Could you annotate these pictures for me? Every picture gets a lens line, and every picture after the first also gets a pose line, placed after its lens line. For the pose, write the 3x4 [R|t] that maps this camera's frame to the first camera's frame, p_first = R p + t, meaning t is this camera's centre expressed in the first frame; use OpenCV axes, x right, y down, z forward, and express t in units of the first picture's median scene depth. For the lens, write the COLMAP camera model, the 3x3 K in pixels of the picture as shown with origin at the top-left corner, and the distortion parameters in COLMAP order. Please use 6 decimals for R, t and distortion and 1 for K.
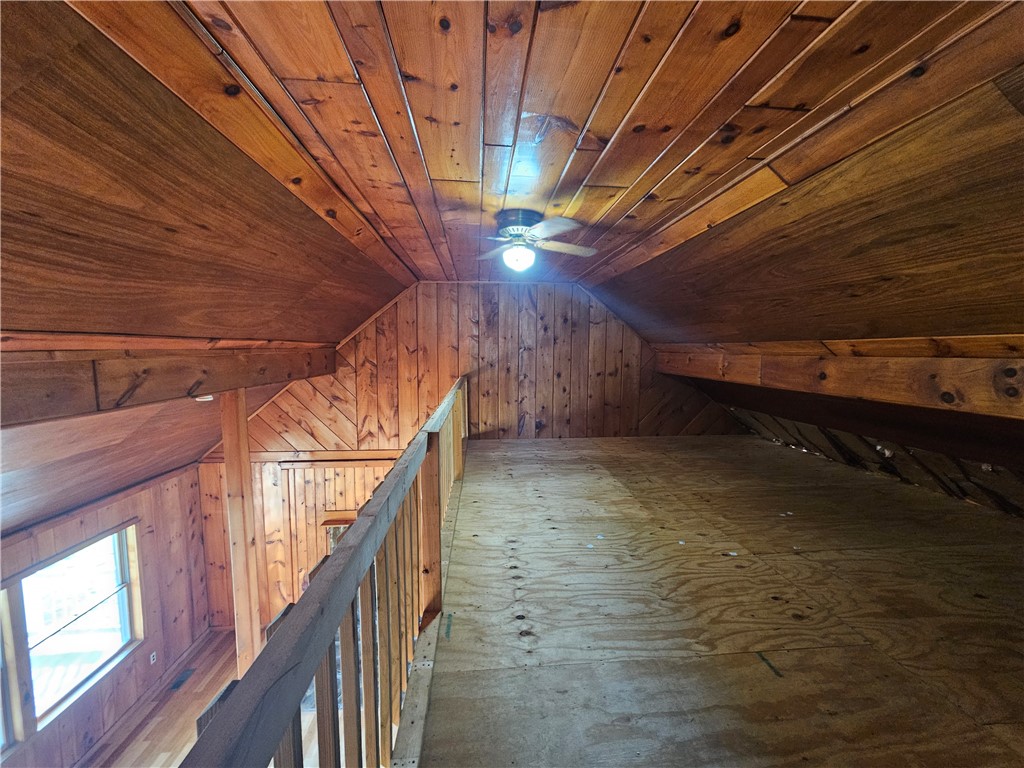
lens RADIAL K [[414.8, 0, 509.5], [0, 414.8, 387.3], [0, 0, 1]] dist [-0.001427, -0.000148]
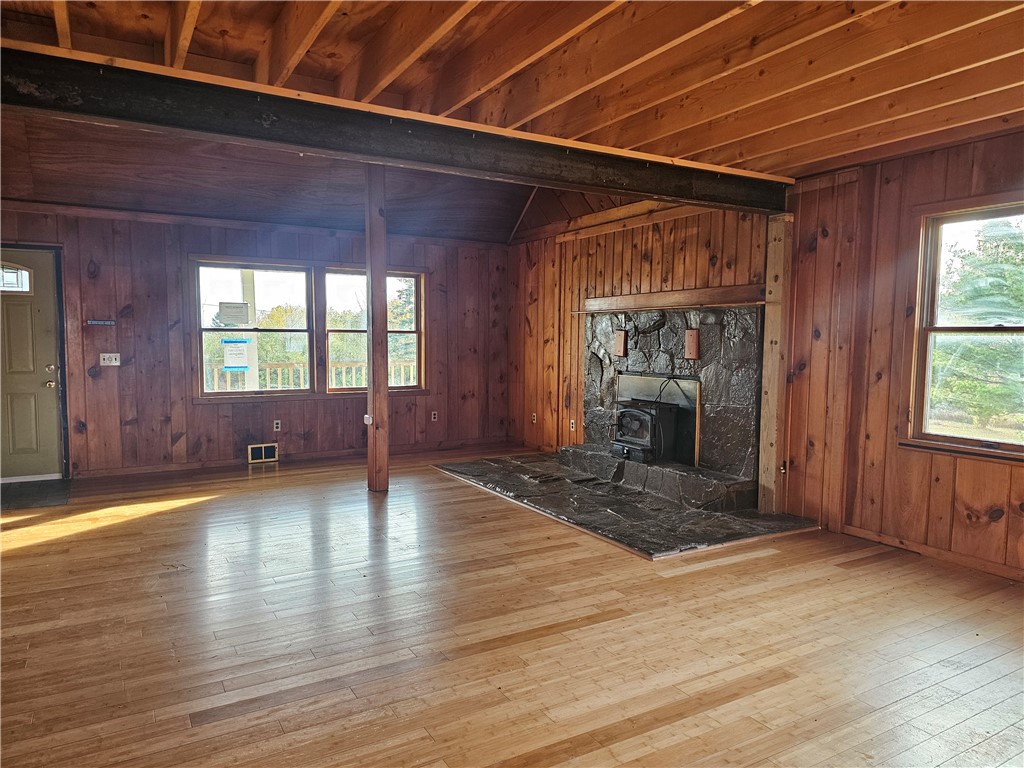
lens RADIAL K [[679.9, 0, 504.5], [0, 679.9, 391.9], [0, 0, 1]] dist [0.055459, -0.030650]
pose [[0.433730, 0.070953, -0.898245, 0.599767], [-0.092648, 0.995123, 0.033869, 0.444745], [0.896267, 0.068531, 0.438189, 0.358968]]
